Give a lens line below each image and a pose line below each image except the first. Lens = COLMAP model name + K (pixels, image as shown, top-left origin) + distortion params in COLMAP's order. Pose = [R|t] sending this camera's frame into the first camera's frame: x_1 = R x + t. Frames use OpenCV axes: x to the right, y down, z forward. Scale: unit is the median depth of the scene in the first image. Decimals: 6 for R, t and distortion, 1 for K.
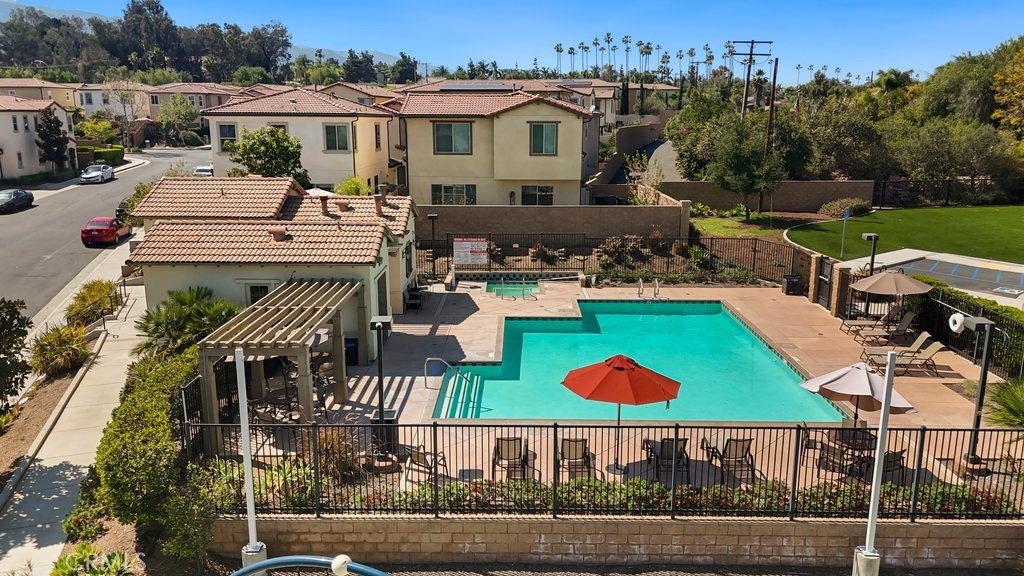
lens RADIAL K [[750.3, 0, 513.6], [0, 750.3, 287.1], [0, 0, 1]] dist [0.077783, -0.080583]
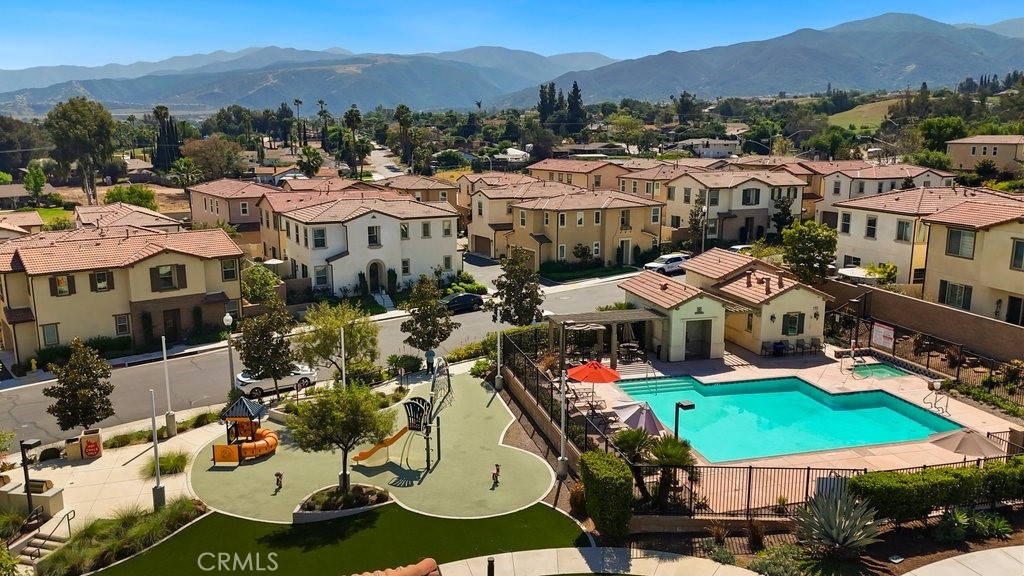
lens RADIAL K [[750.3, 0, 513.6], [0, 750.3, 287.1], [0, 0, 1]] dist [0.077783, -0.080583]
pose [[0.258782, 0.184395, -0.948172, 0.834966], [-0.211304, 0.968642, 0.130705, -0.140047], [0.942540, 0.166529, 0.289631, 0.041835]]
